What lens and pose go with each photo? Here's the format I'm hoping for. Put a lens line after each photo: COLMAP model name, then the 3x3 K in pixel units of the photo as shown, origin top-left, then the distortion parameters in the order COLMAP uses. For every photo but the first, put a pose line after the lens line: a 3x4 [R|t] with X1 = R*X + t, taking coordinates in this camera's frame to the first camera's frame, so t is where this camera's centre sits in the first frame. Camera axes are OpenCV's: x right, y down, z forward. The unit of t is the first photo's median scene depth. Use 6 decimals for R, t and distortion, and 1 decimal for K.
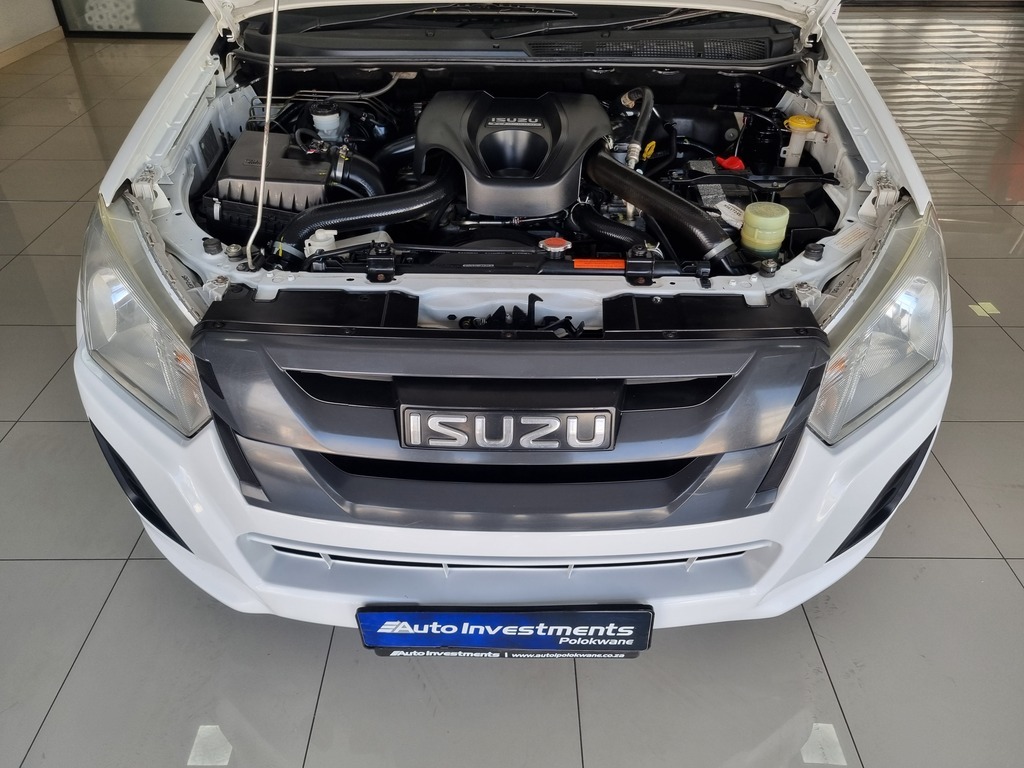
lens RADIAL K [[771.6, 0, 506.6], [0, 771.6, 383.8], [0, 0, 1]] dist [0.056979, -0.042432]
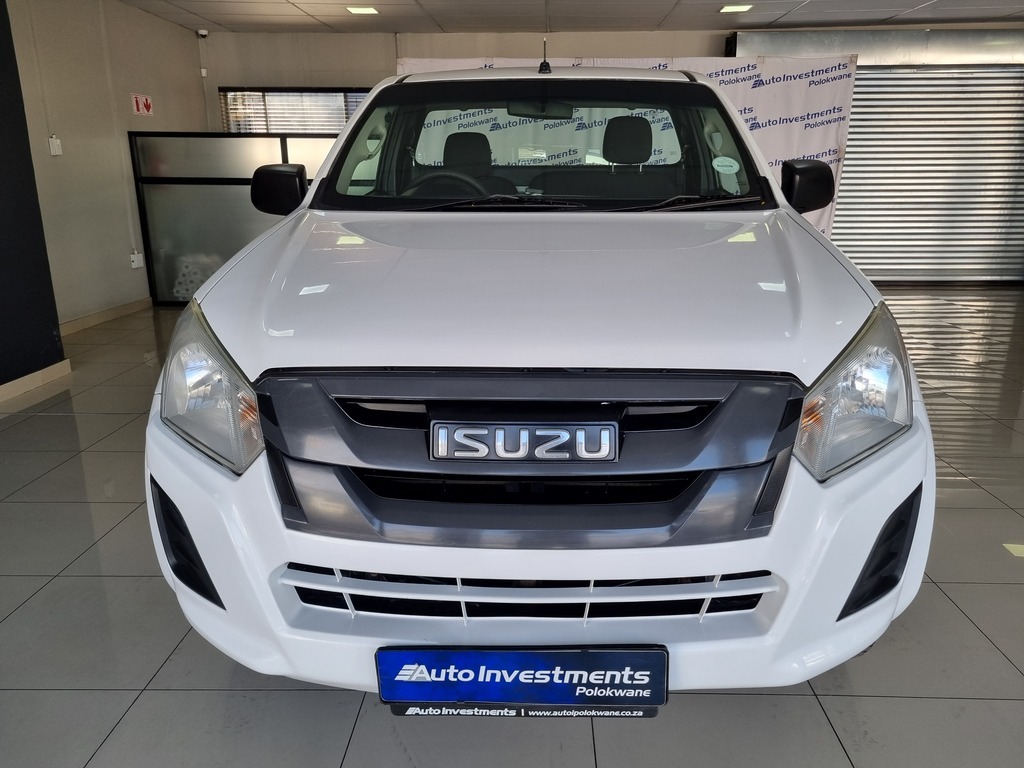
lens RADIAL K [[771.6, 0, 518.5], [0, 771.6, 380.8], [0, 0, 1]] dist [0.056979, -0.042432]
pose [[0.999671, 0.003012, -0.025491, 0.018741], [-0.011993, 0.932834, -0.360106, 0.324059], [0.022694, 0.360293, 0.932563, -0.077660]]
